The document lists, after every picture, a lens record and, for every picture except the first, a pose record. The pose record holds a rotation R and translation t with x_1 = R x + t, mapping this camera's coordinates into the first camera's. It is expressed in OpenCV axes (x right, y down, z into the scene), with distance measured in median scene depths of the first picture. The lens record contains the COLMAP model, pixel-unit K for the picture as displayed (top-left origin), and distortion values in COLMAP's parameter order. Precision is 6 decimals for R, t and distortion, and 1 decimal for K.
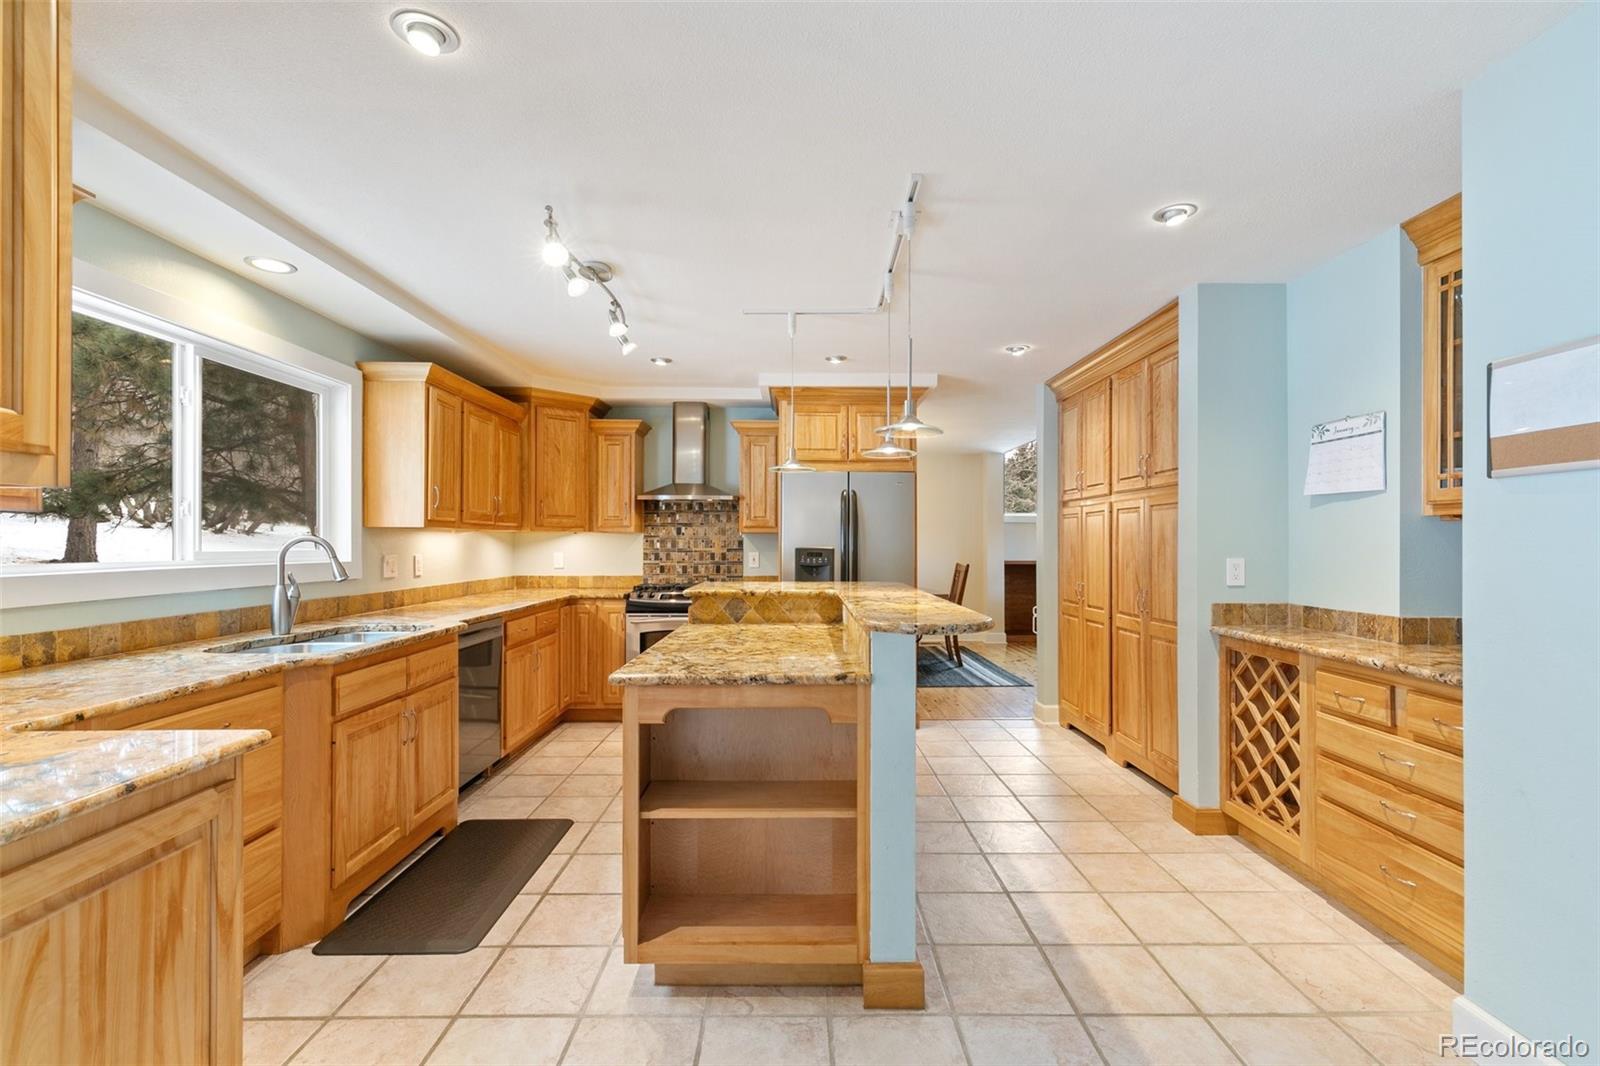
lens RADIAL K [[717.9, 0, 803.6], [0, 717.9, 535.5], [0, 0, 1]] dist [0.004241, 0.000217]
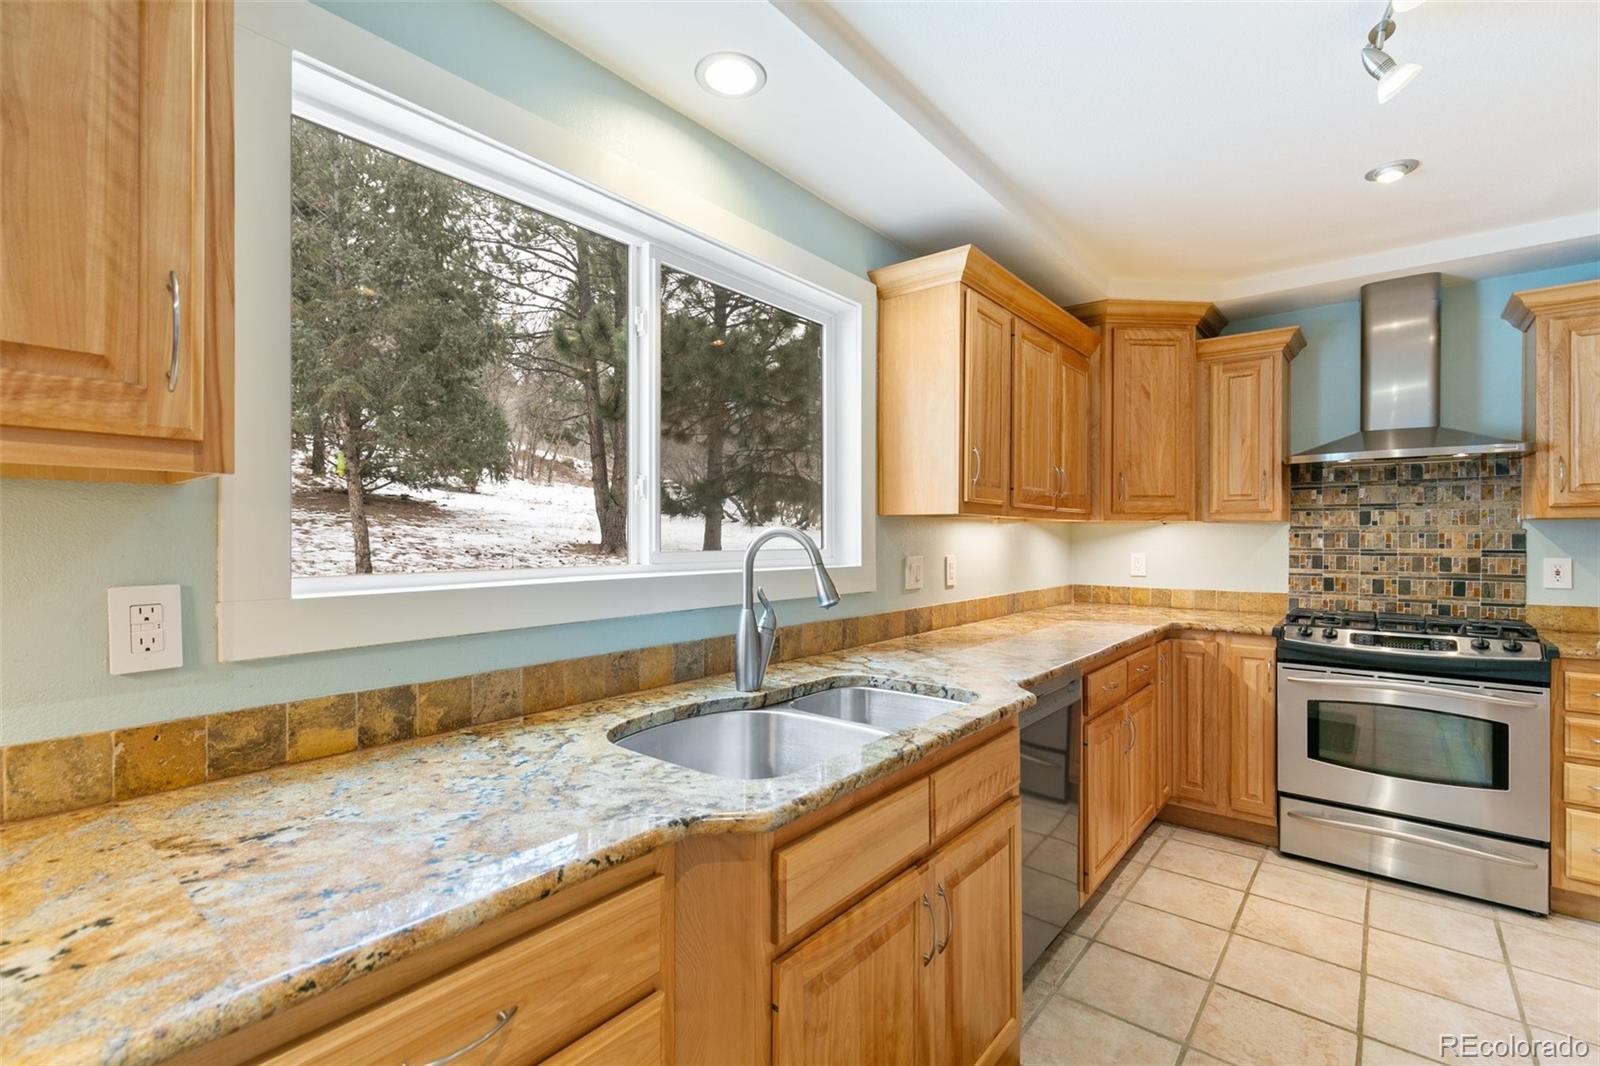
lens RADIAL K [[720.8, 0, 801.9], [0, 720.8, 546.5], [0, 0, 1]] dist [0.006980, -0.000589]
pose [[0.768038, 0.008872, -0.640343, -0.197894], [0.005554, 0.999774, 0.020514, 0.002898], [0.640381, -0.019312, 0.767815, 0.368769]]
